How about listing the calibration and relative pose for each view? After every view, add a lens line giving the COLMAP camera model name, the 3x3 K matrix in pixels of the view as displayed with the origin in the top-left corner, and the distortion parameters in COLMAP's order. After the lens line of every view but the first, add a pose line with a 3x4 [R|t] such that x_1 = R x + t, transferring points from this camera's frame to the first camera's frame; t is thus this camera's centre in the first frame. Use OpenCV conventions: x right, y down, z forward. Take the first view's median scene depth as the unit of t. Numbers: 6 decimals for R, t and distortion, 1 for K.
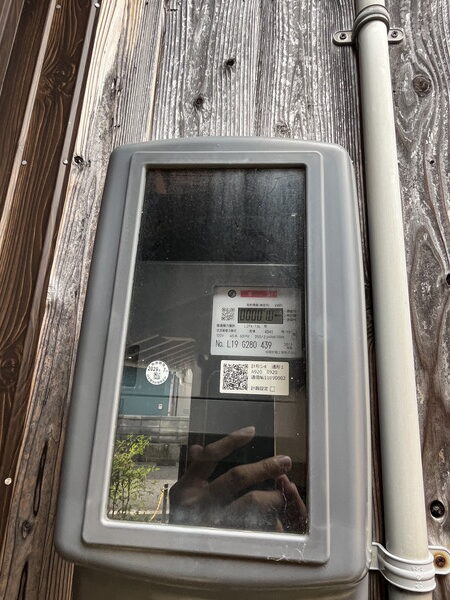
lens RADIAL K [[363.2, 0, 228.0], [0, 363.2, 299.9], [0, 0, 1]] dist [-0.000182, -0.000280]
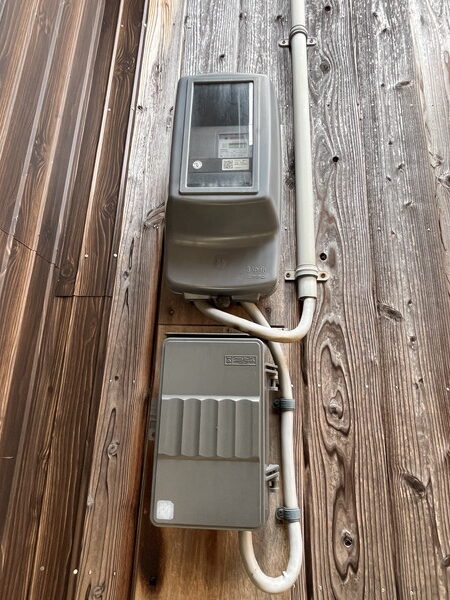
lens RADIAL K [[352.8, 0, 222.1], [0, 352.8, 300.2], [0, 0, 1]] dist [-0.000904, -0.000604]
pose [[0.999810, -0.010265, 0.016549, -0.039474], [0.010704, 0.999587, -0.026662, 0.658215], [-0.016269, 0.026834, 0.999508, -0.782203]]
